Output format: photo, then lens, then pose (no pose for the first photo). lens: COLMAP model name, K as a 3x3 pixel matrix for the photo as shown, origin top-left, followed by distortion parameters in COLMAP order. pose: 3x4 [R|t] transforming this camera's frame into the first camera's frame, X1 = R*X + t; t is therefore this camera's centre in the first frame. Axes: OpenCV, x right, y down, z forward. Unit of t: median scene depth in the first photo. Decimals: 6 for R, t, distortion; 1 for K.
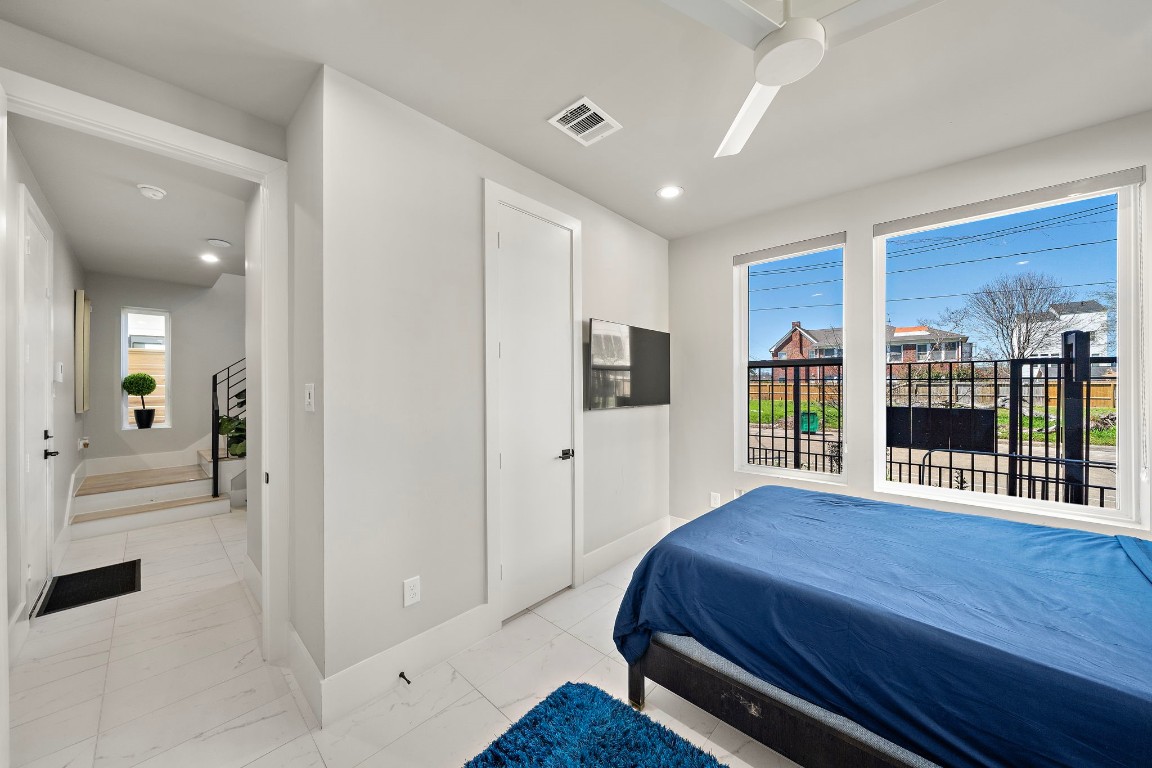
lens RADIAL K [[395.2, 0, 563.0], [0, 395.2, 386.0], [0, 0, 1]] dist [-0.005147, 0.000000]
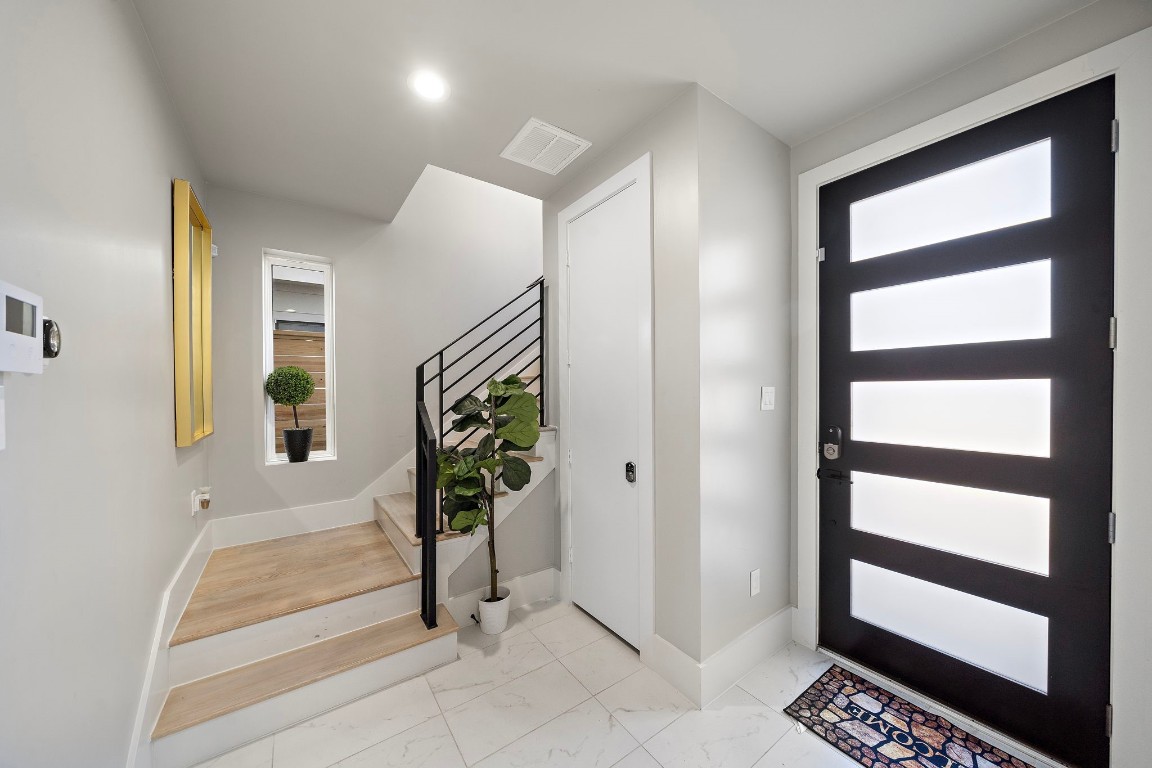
lens RADIAL K [[418.6, 0, 571.5], [0, 418.6, 397.2], [0, 0, 1]] dist [0.022200, 0.000022]
pose [[0.974641, 0.004347, -0.223733, -0.577860], [-0.000861, 0.999877, 0.015679, 0.002988], [0.223774, -0.015089, 0.974524, 0.522977]]
